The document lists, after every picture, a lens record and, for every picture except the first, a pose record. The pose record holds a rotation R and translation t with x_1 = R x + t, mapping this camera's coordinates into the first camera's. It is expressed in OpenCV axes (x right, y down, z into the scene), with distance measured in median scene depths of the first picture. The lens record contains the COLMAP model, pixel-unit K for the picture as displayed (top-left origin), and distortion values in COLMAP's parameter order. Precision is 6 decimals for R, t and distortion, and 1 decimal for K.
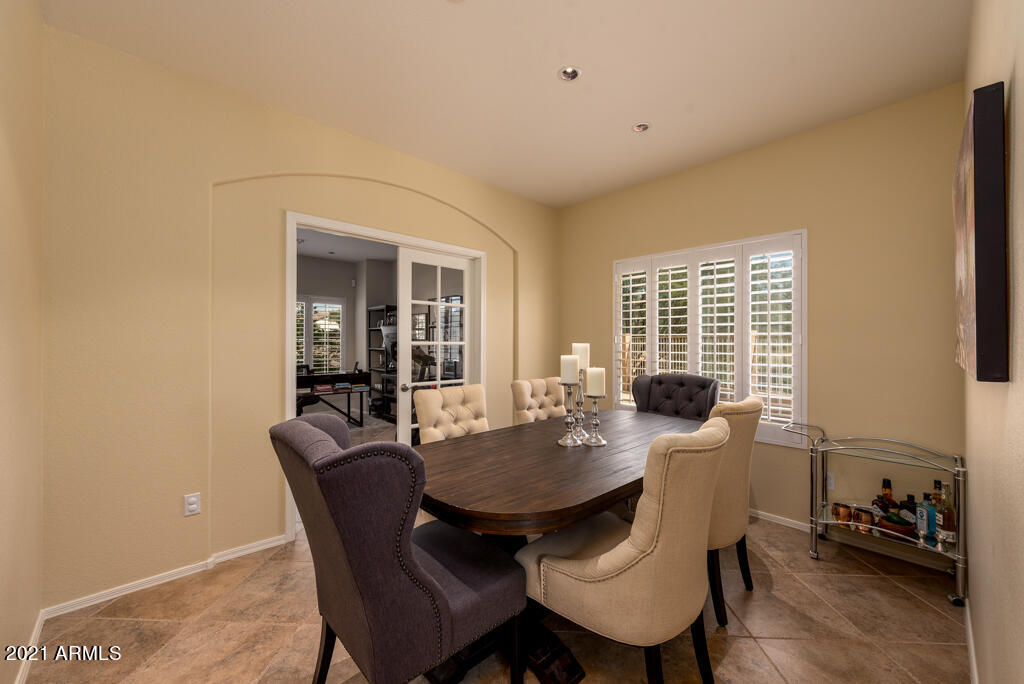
lens RADIAL K [[402.6, 0, 512.8], [0, 402.6, 342.6], [0, 0, 1]] dist [0.001146, 0.000036]
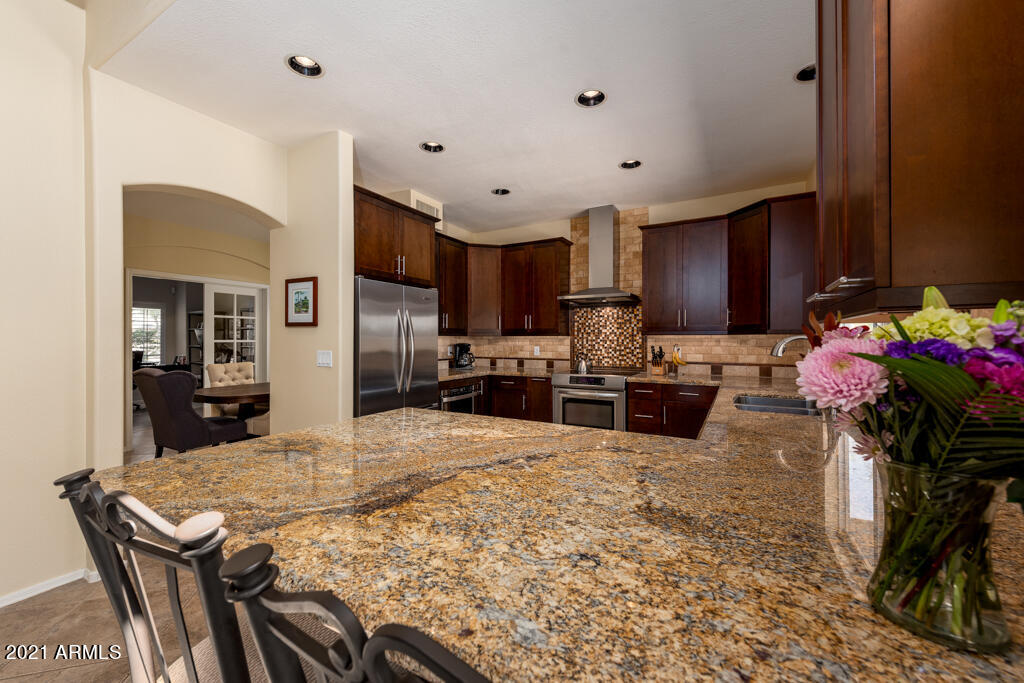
lens RADIAL K [[402.6, 0, 515.2], [0, 402.6, 339.1], [0, 0, 1]] dist [0.001146, 0.000036]
pose [[0.946843, 0.001884, 0.321690, 0.373178], [-0.000659, 0.999992, -0.003917, -0.001360], [-0.321695, 0.003497, 0.946837, -0.934214]]
